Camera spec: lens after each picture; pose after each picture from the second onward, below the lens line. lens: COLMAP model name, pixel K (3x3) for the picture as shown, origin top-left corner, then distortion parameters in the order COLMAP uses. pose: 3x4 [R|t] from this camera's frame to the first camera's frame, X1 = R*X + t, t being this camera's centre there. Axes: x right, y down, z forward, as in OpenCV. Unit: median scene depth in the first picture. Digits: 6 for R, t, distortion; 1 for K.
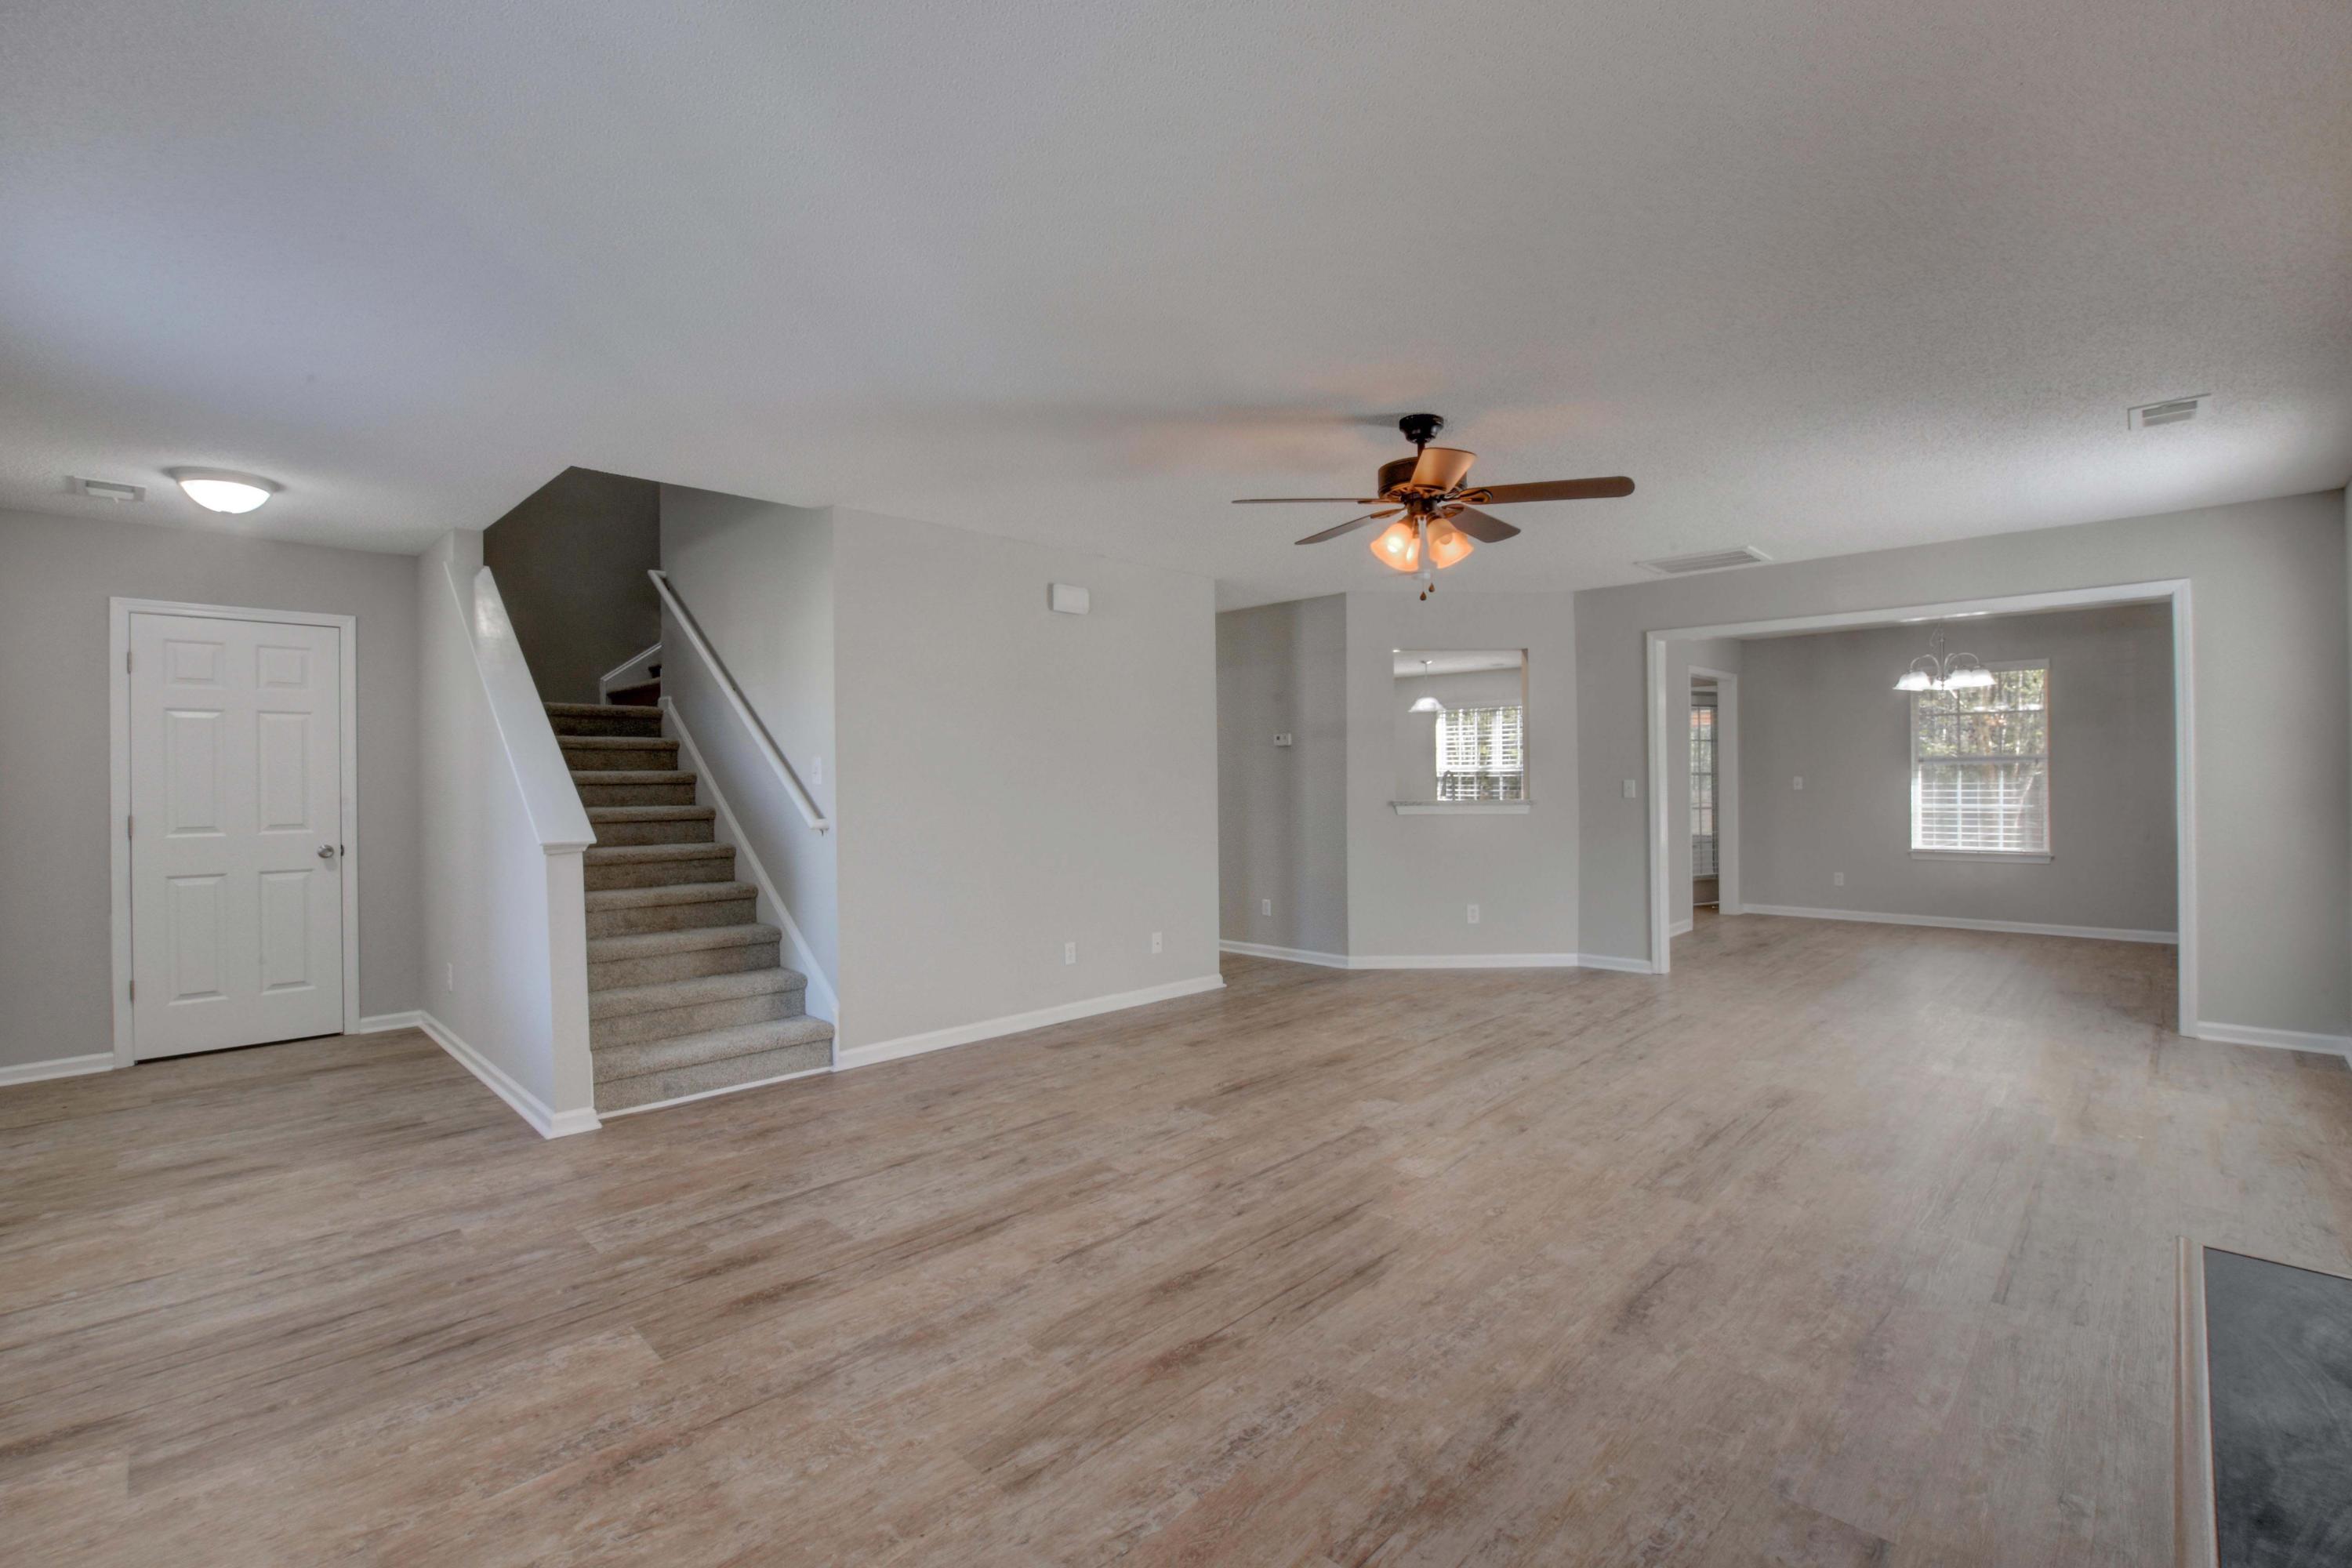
lens RADIAL K [[1037.4, 0, 1190.7], [0, 1037.4, 767.8], [0, 0, 1]] dist [-0.024070, 0.001308]
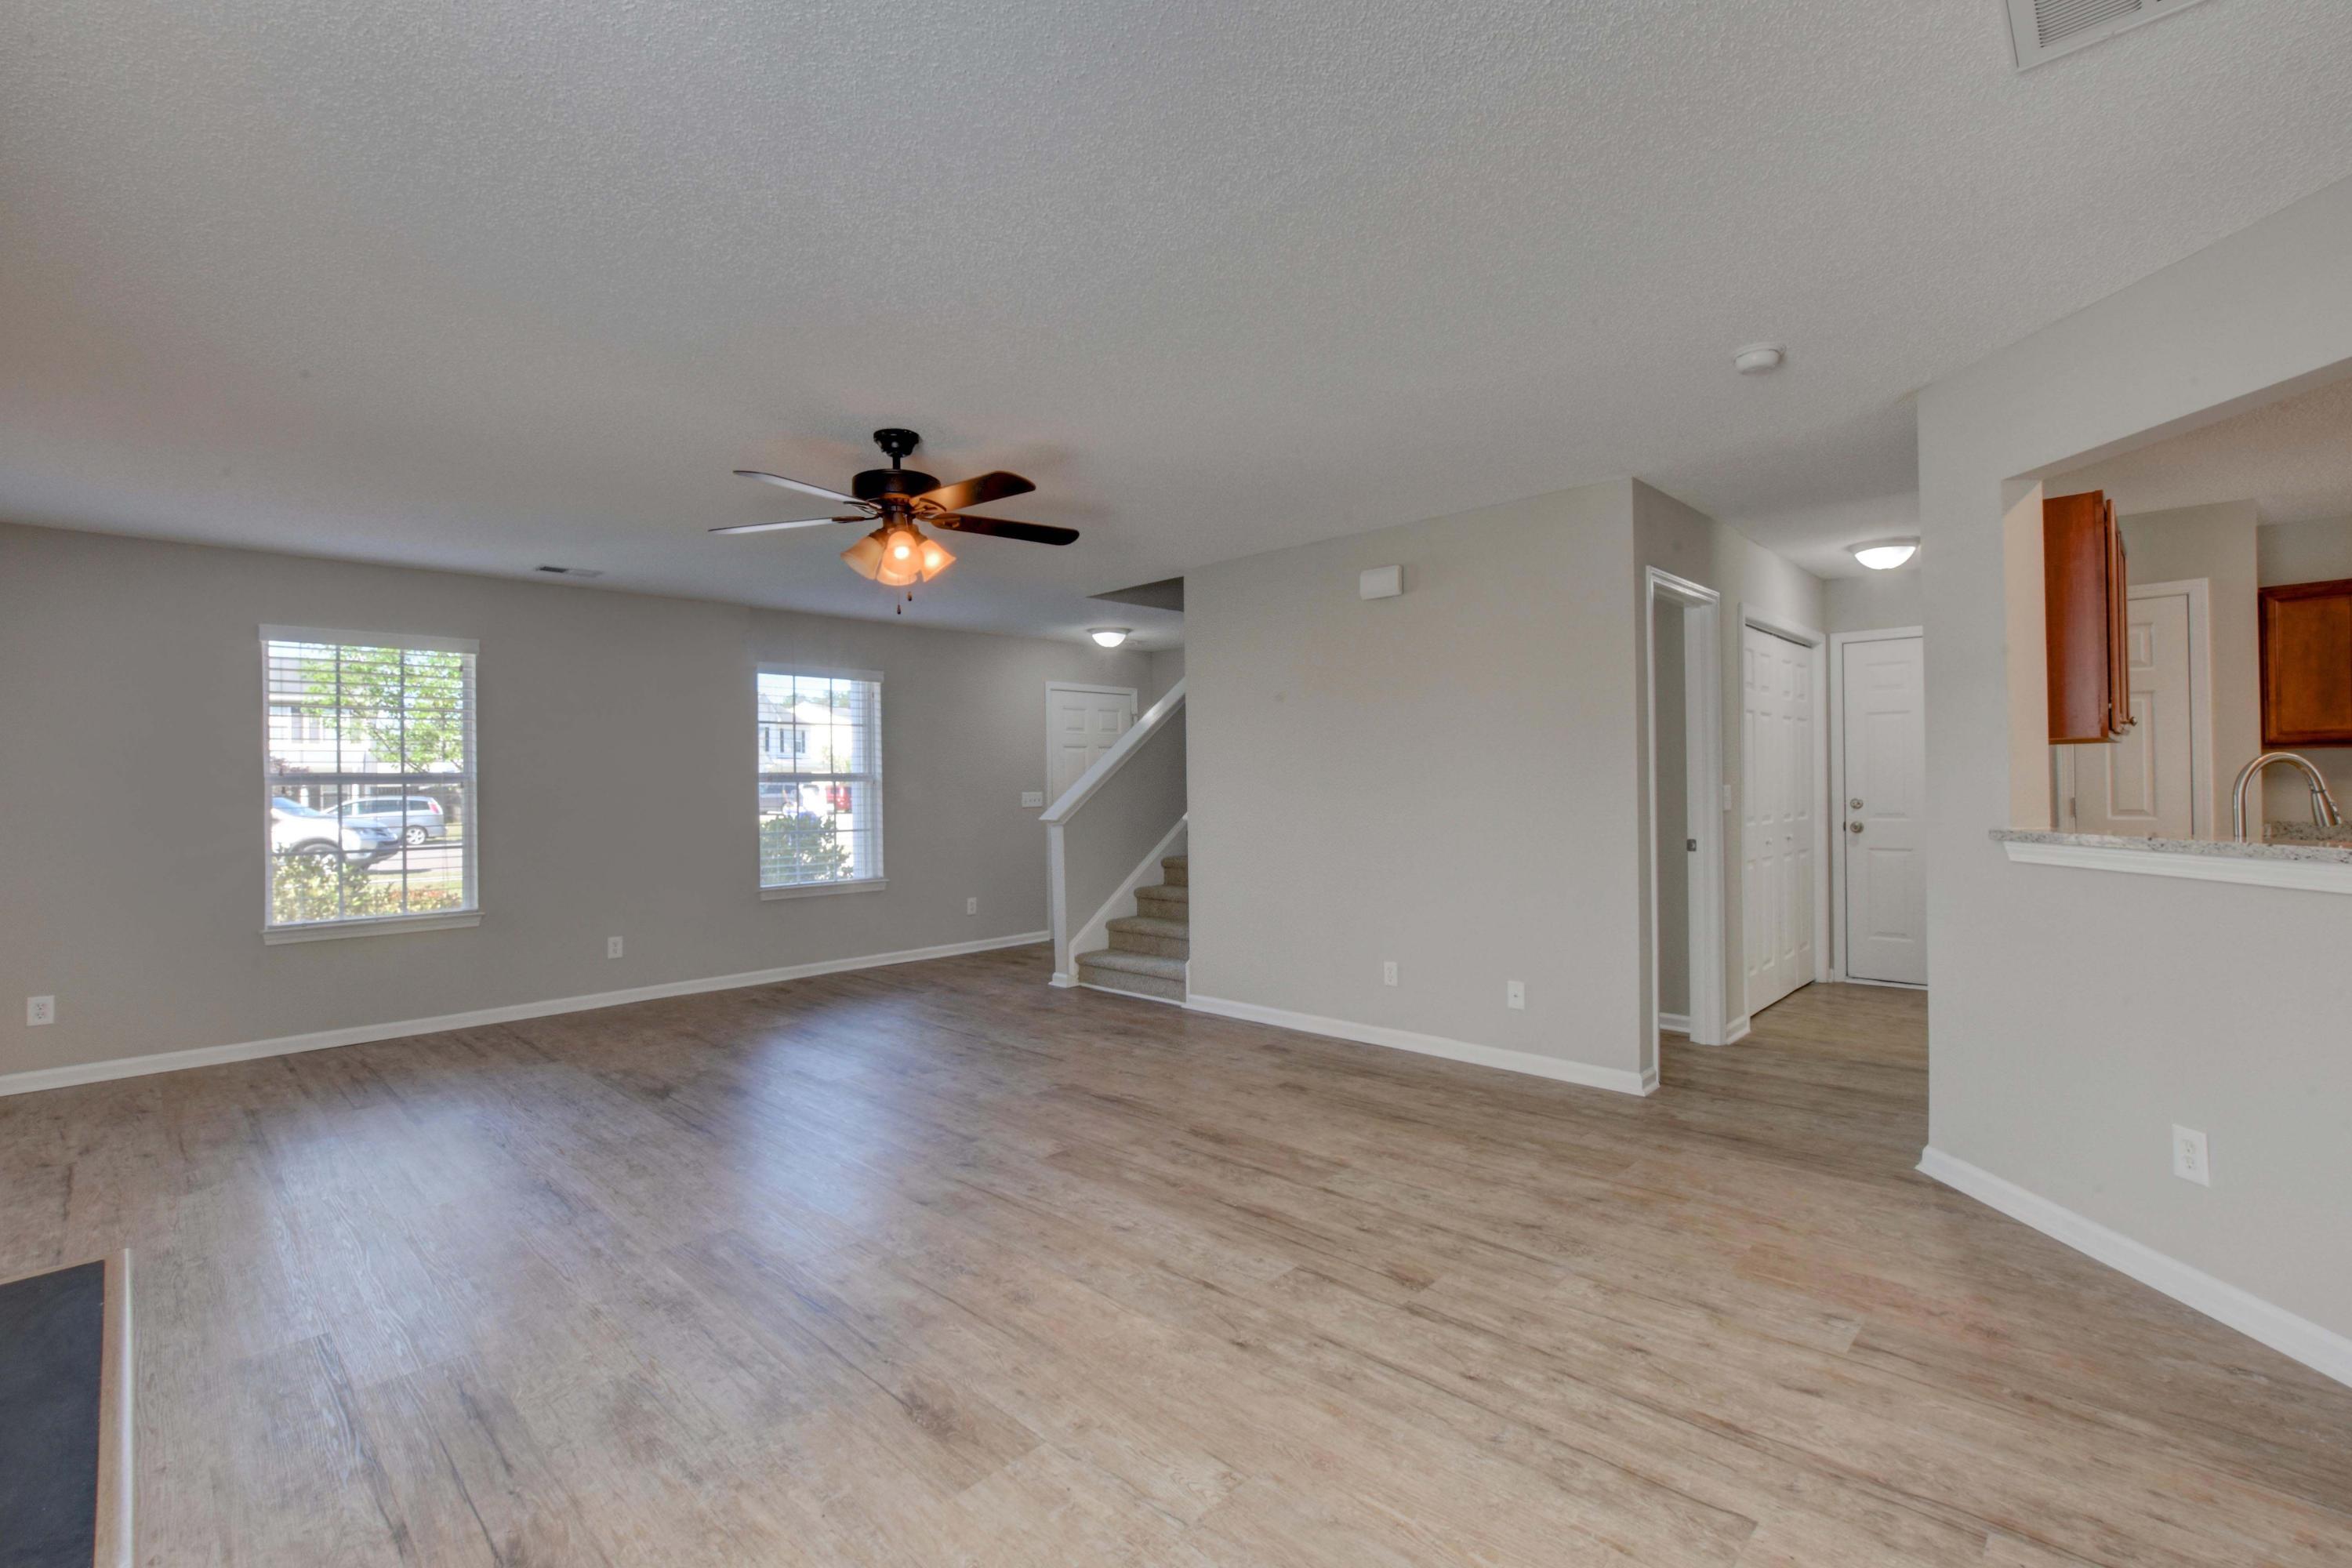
lens RADIAL K [[1037.4, 0, 1170.4], [0, 1037.4, 782.6], [0, 0, 1]] dist [-0.024070, 0.001308]
pose [[-0.002690, 0.006666, -0.999974, 1.151045], [0.023363, 0.999705, 0.006602, 0.002535], [0.999723, -0.023345, -0.002845, 1.191995]]
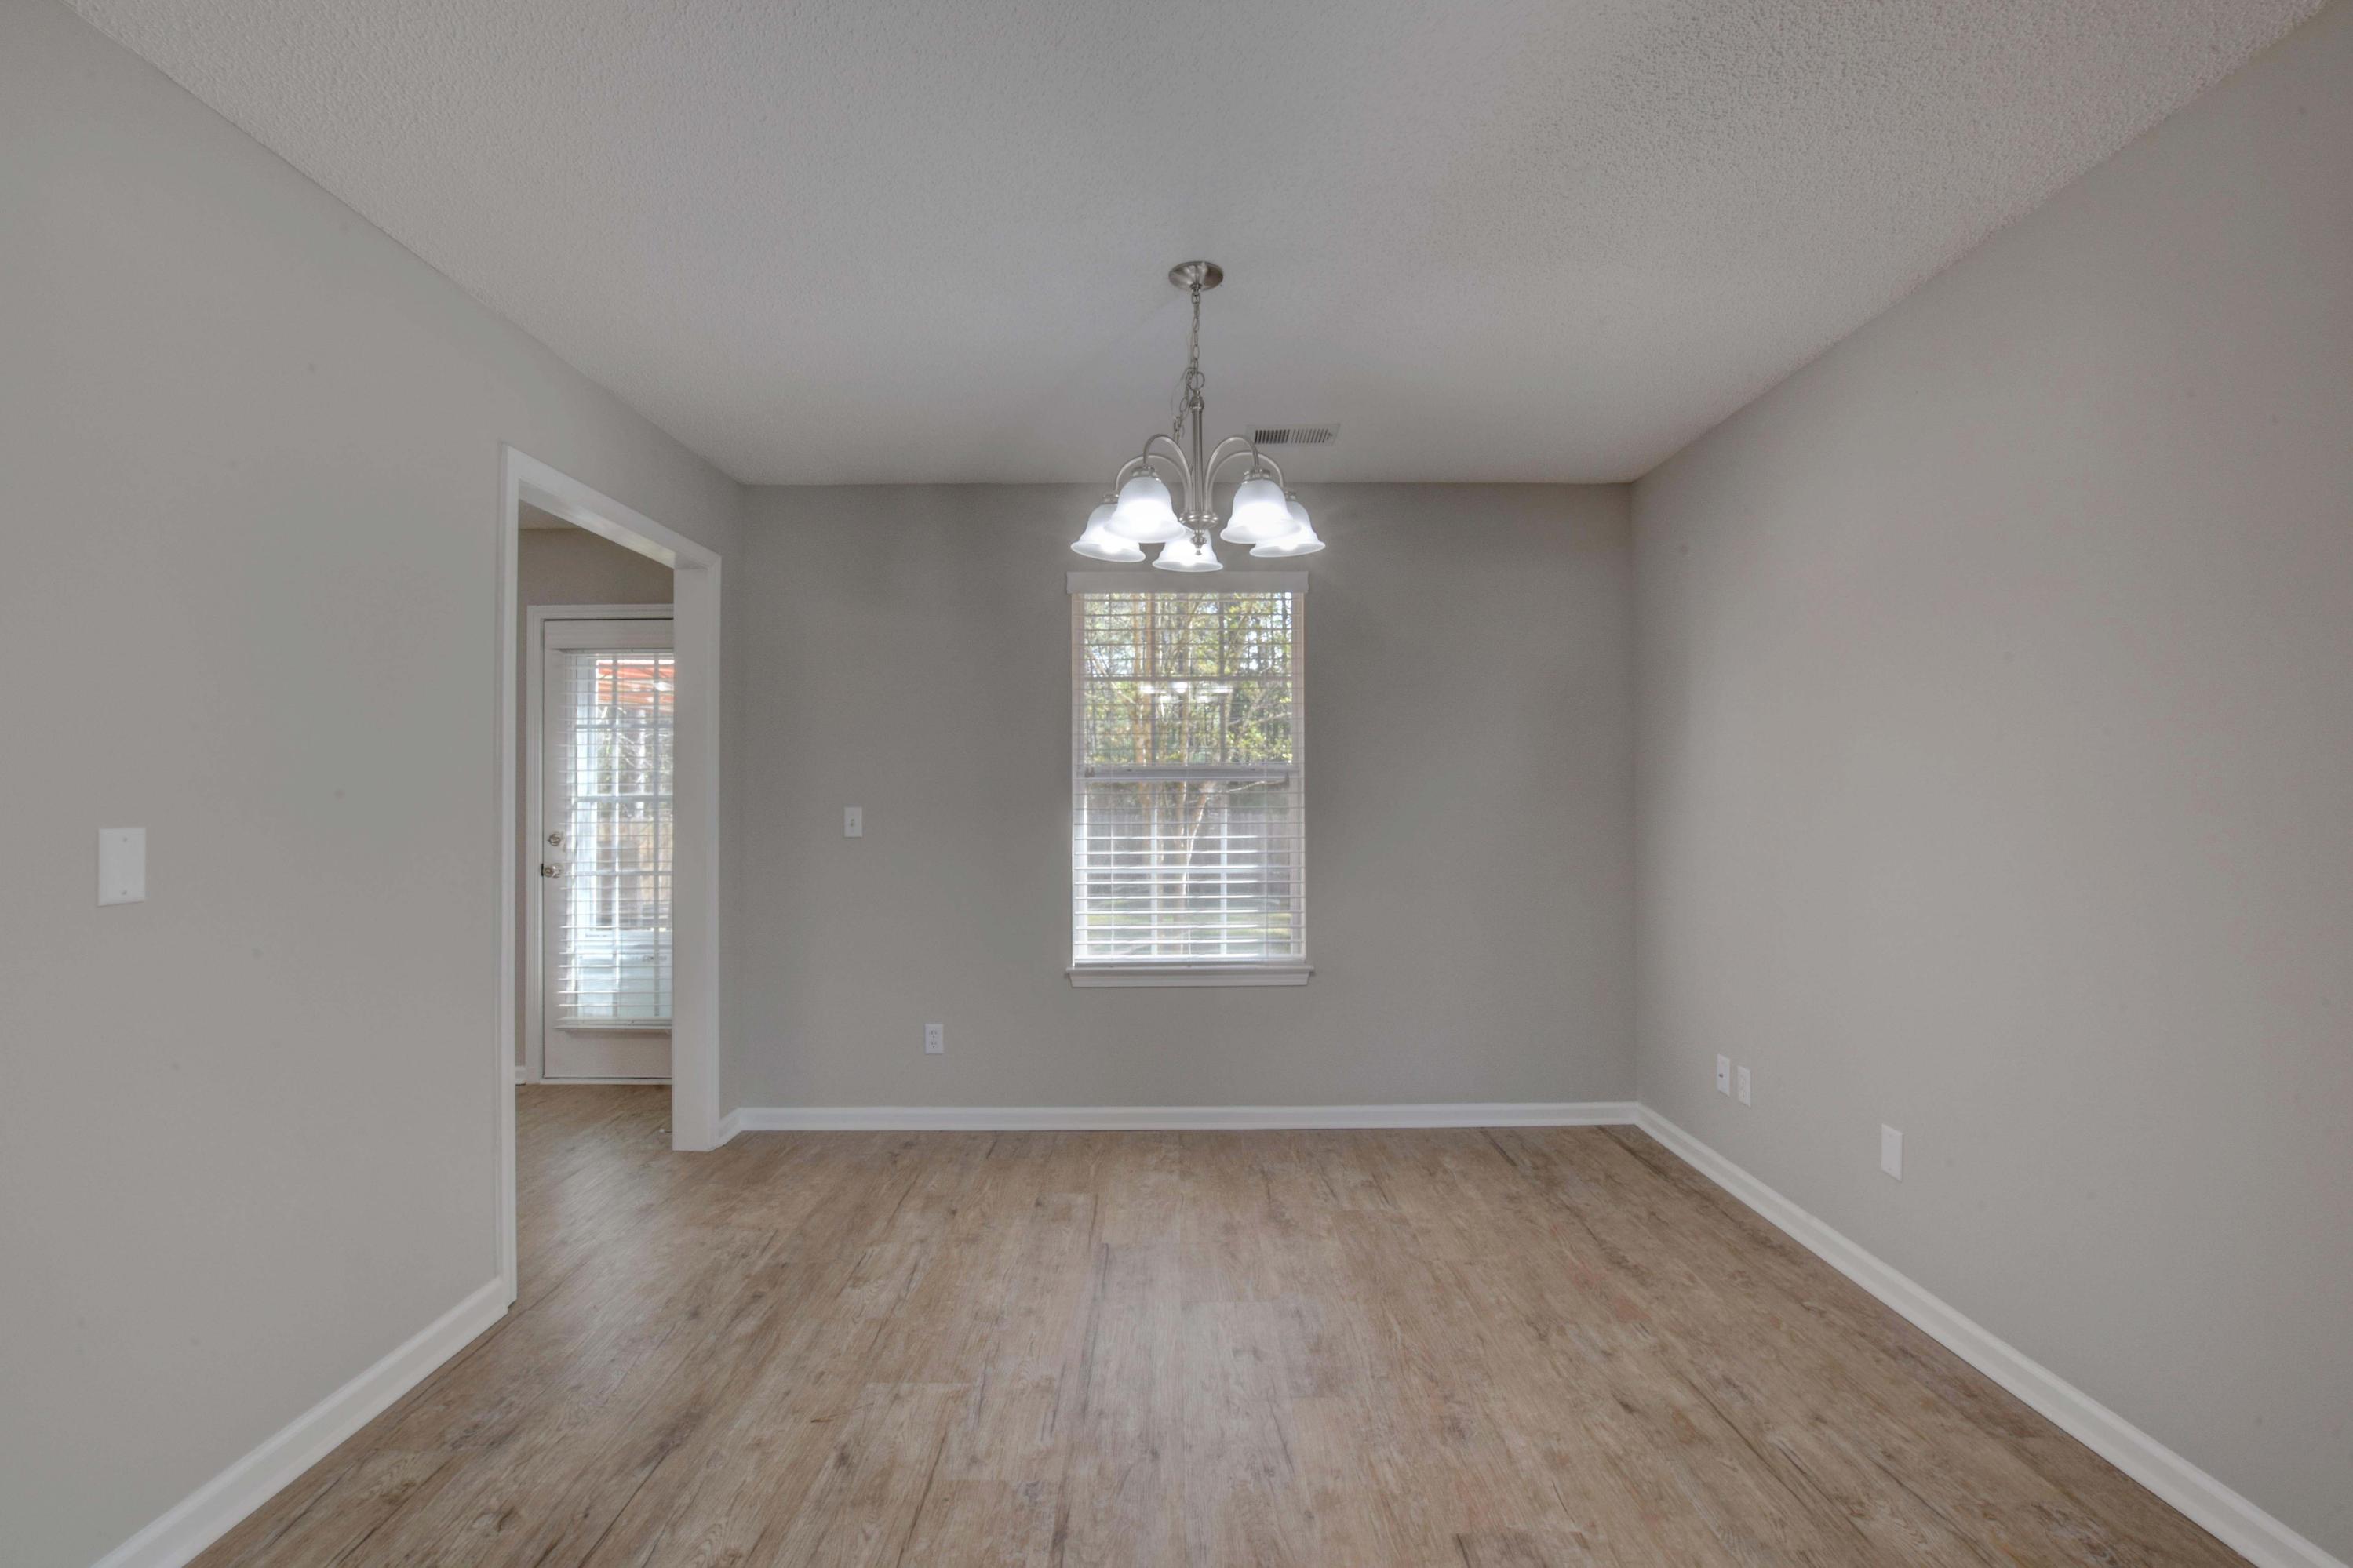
lens RADIAL K [[1037.7, 0, 1163.6], [0, 1037.7, 784.9], [0, 0, 1]] dist [-0.024070, 0.001308]
pose [[0.722286, 0.011872, 0.691492, 0.928917], [-0.006886, 0.999927, -0.009975, 0.004617], [-0.691560, 0.002443, 0.722315, 1.441671]]
